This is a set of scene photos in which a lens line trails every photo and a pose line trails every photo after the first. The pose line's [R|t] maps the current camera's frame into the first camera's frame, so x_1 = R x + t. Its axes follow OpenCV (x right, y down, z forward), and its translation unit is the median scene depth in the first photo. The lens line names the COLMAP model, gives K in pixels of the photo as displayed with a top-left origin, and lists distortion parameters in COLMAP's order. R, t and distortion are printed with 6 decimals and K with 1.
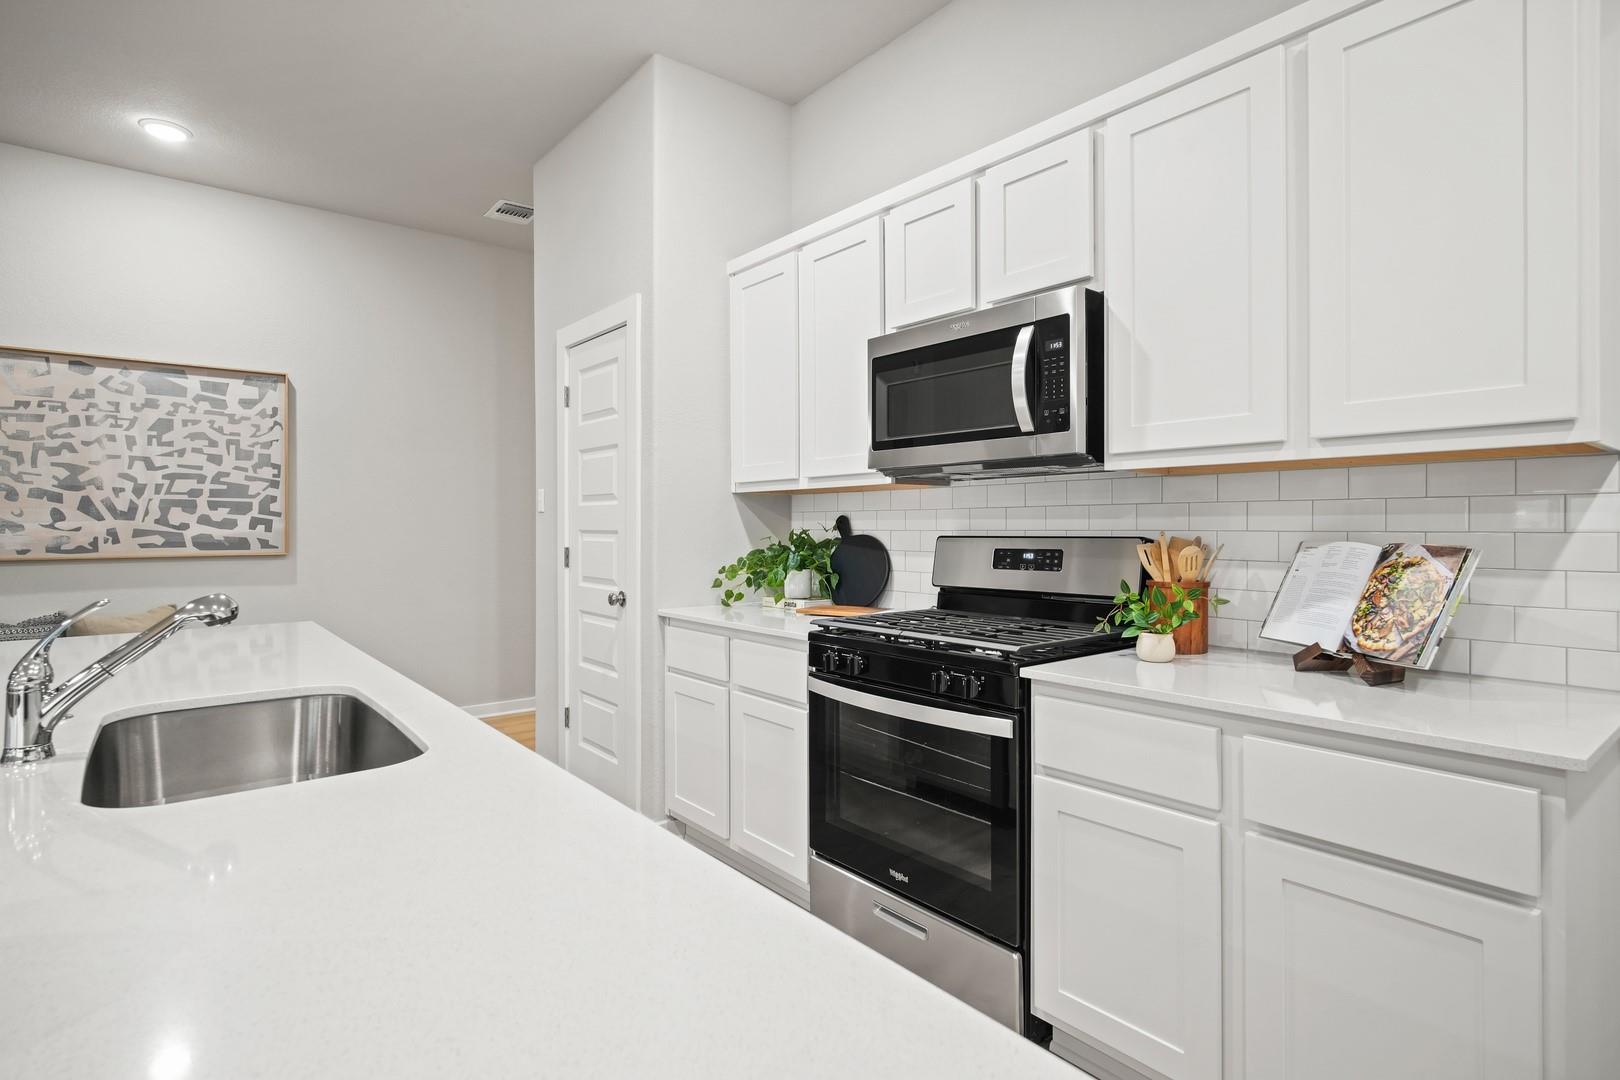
lens RADIAL K [[827.1, 0, 809.7], [0, 827.1, 529.5], [0, 0, 1]] dist [0.000241, 0.000504]
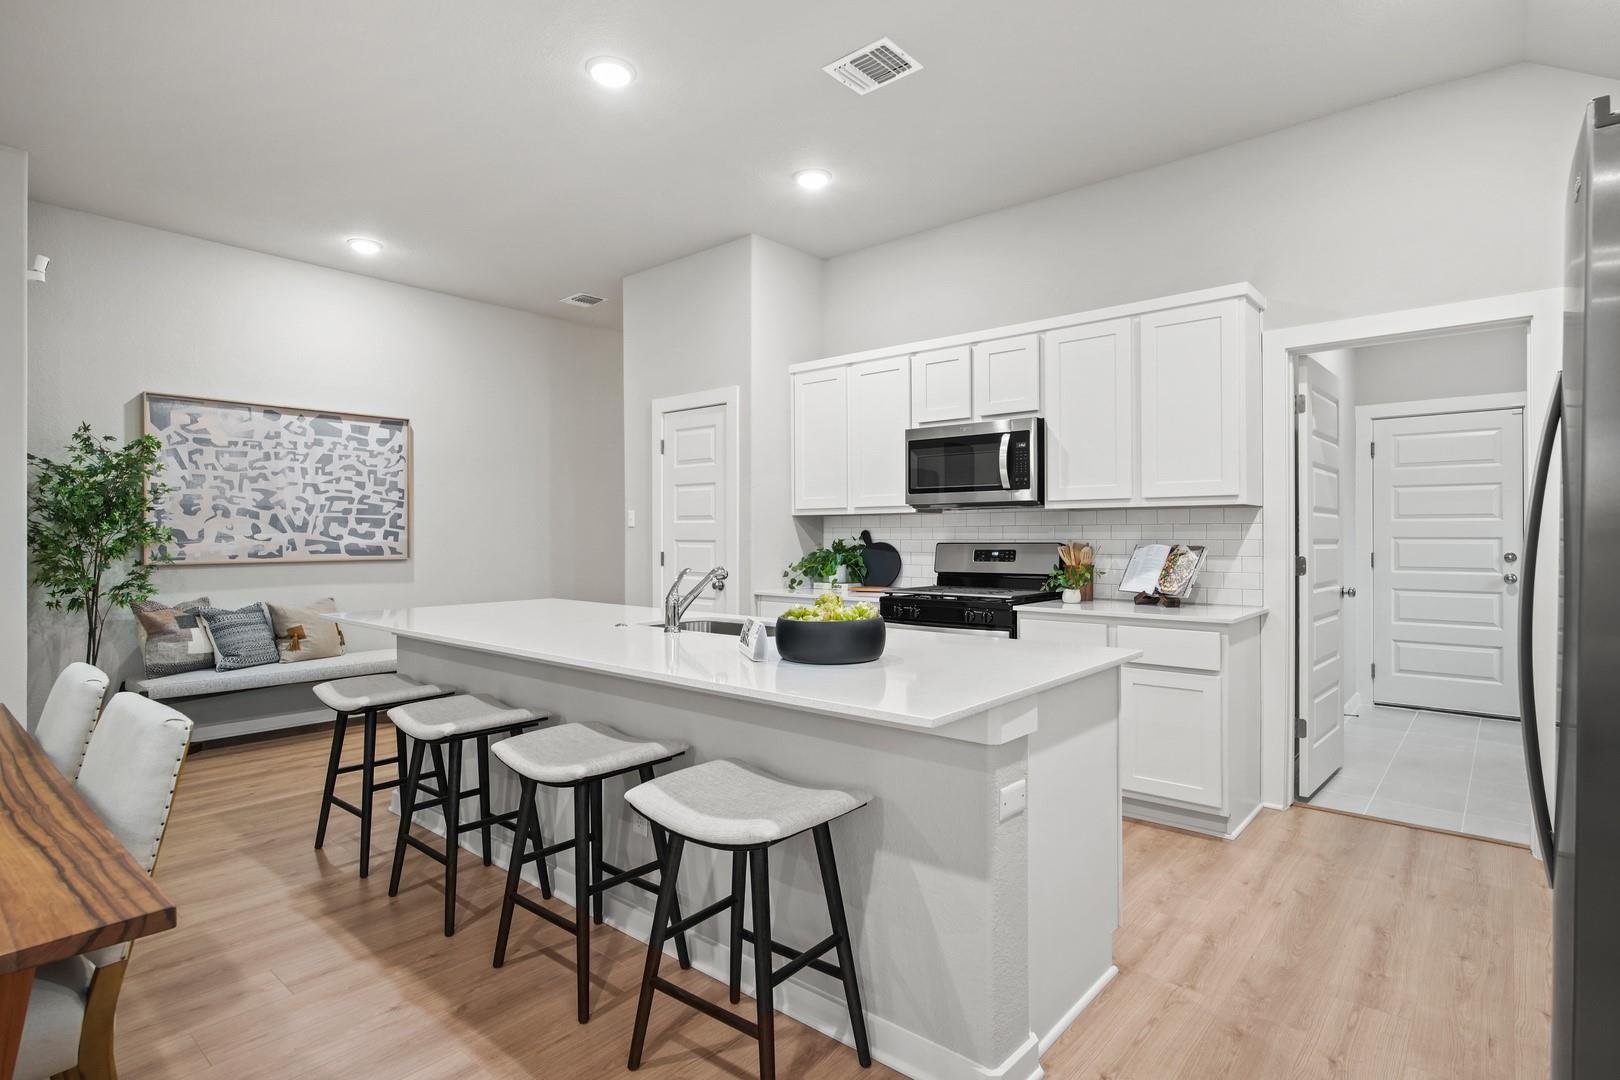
lens RADIAL K [[829.8, 0, 810.0], [0, 829.8, 540.0], [0, 0, 1]] dist [-0.001594, -0.000268]
pose [[0.982921, -0.001088, 0.184026, -0.306319], [0.001029, 0.999999, 0.000414, 0.000733], [-0.184026, -0.000218, 0.982921, -0.461581]]
